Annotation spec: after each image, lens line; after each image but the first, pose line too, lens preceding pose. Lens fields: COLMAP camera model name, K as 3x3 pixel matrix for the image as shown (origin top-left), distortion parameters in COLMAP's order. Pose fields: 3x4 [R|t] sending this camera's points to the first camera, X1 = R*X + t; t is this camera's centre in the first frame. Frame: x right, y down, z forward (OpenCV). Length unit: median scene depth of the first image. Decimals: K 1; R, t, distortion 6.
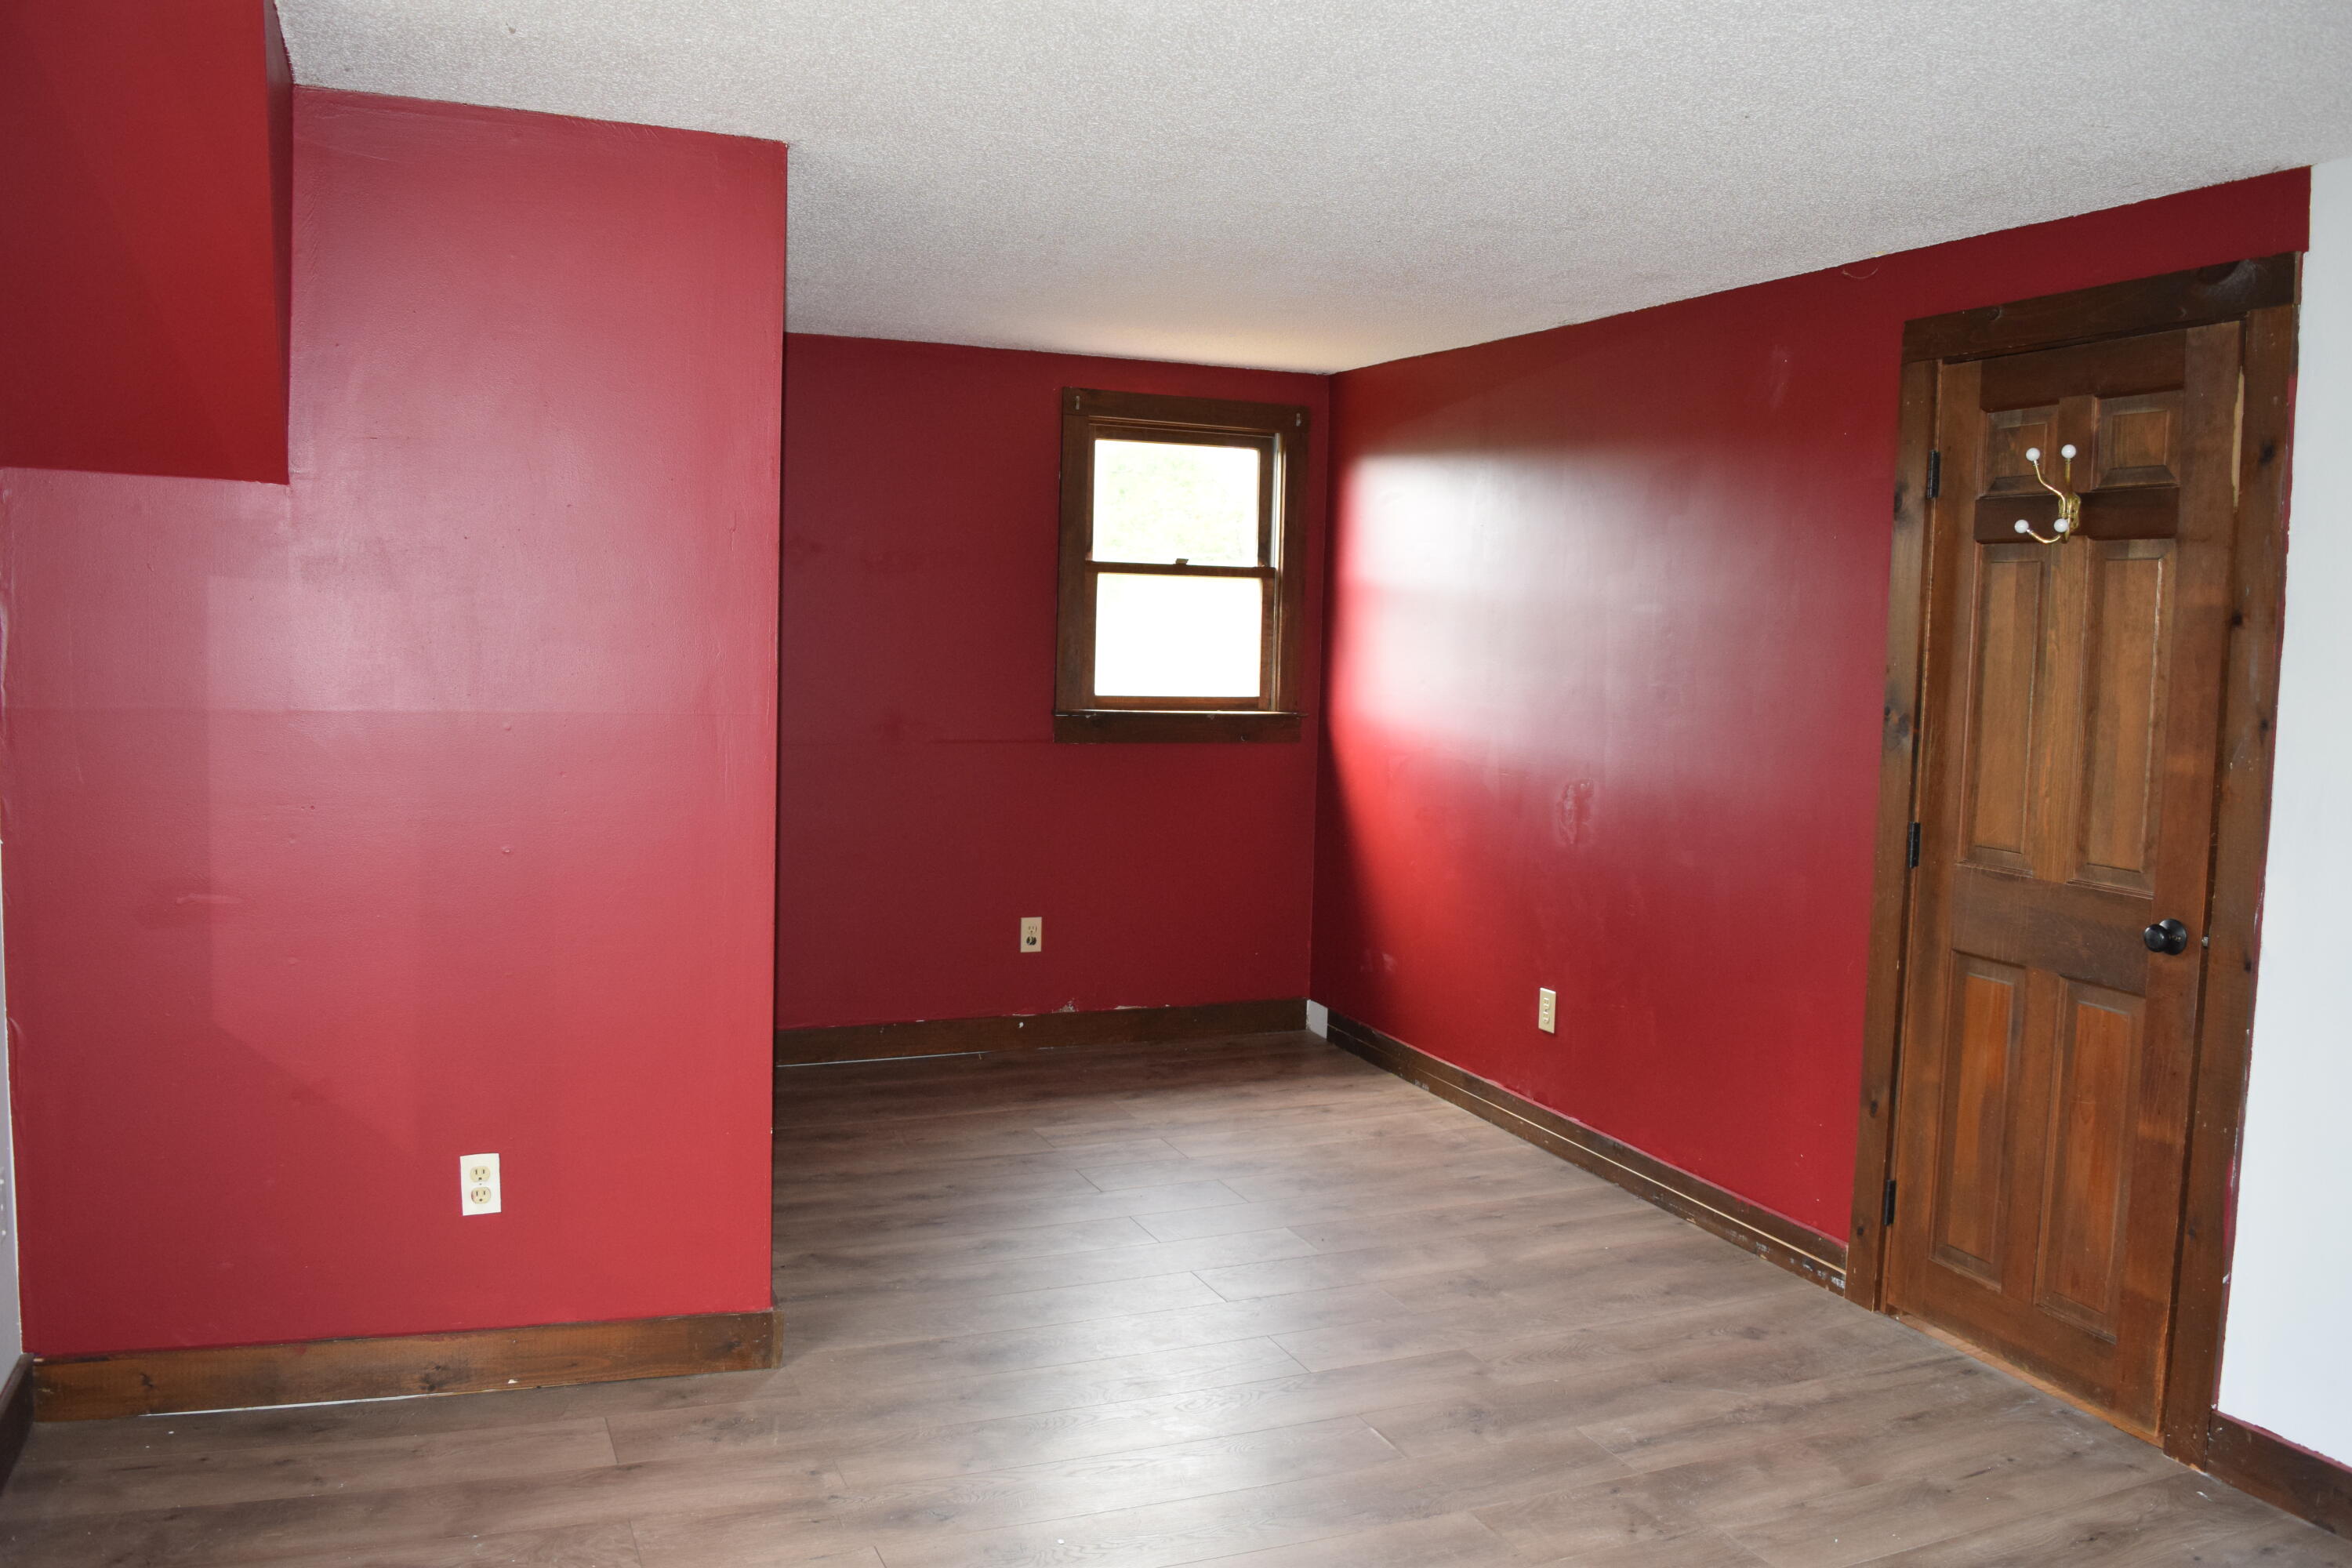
lens RADIAL K [[1838.4, 0, 1175.1], [0, 1838.4, 779.6], [0, 0, 1]] dist [-0.092513, 0.012500]
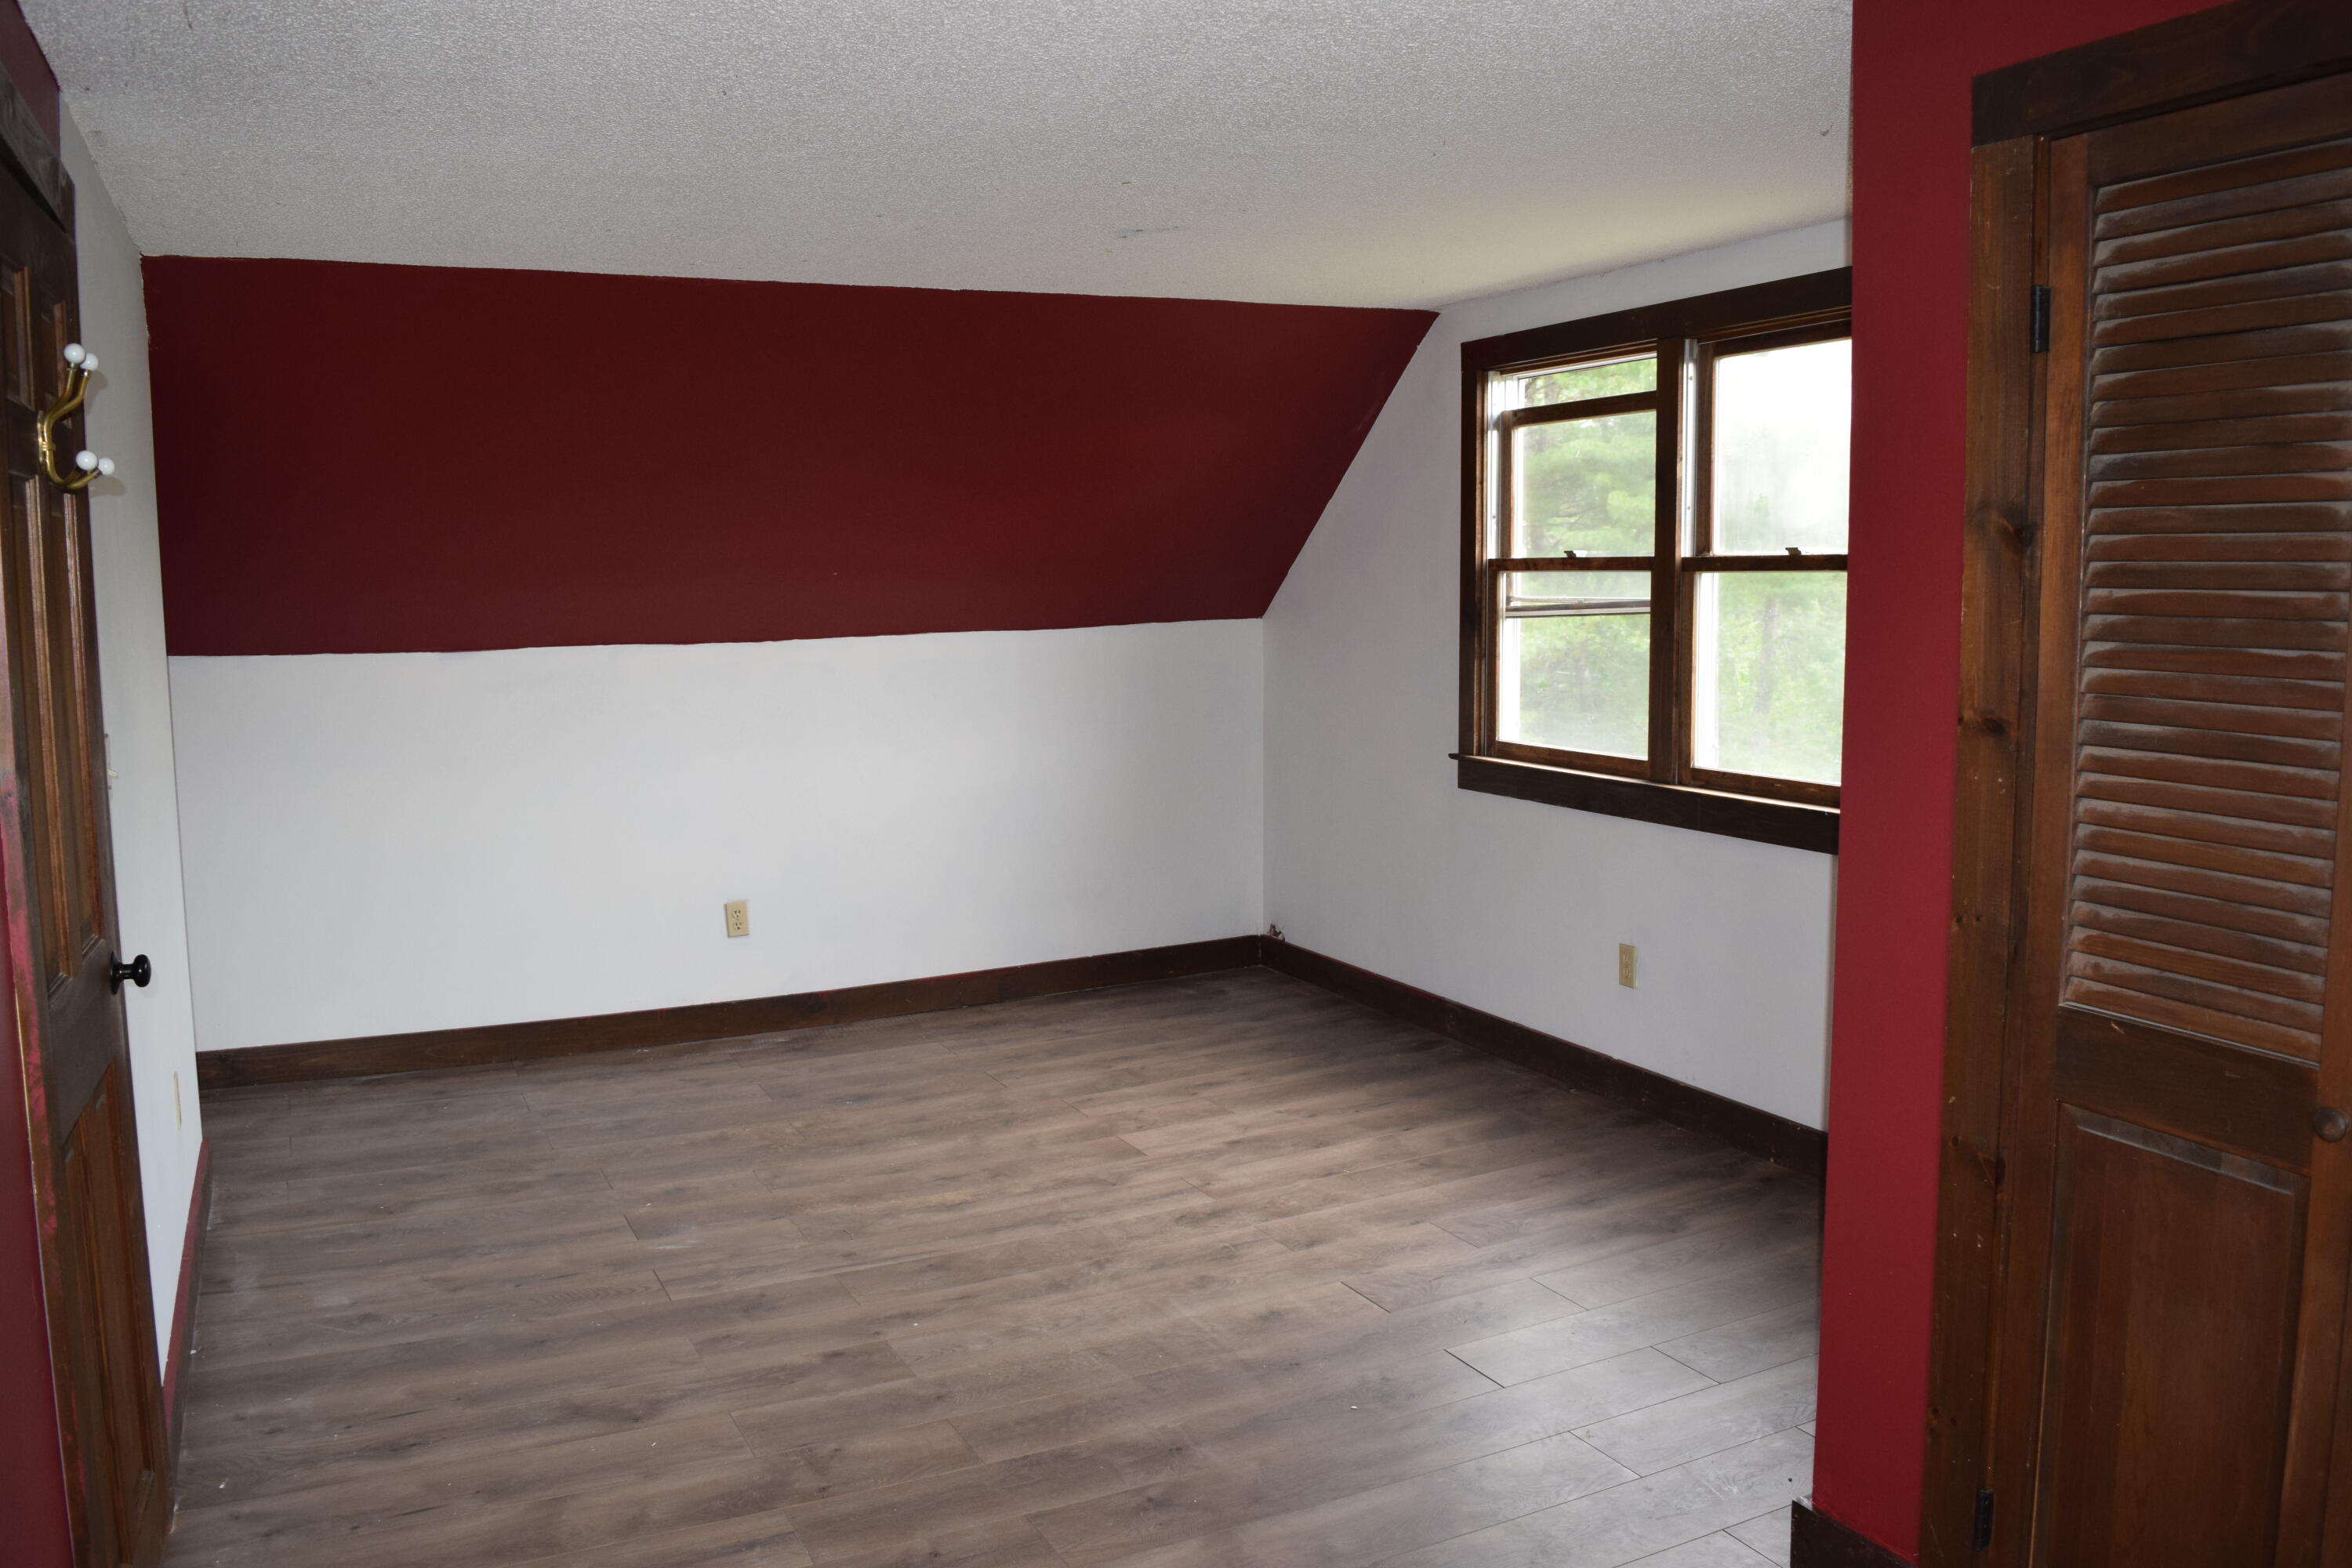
lens RADIAL K [[1838.4, 0, 1180.5], [0, 1838.4, 787.4], [0, 0, 1]] dist [-0.092513, 0.012500]
pose [[-0.997722, -0.012668, -0.066256, 0.125924], [-0.025175, 0.981170, 0.191499, -0.185113], [0.062582, 0.192731, -0.979254, 2.002119]]
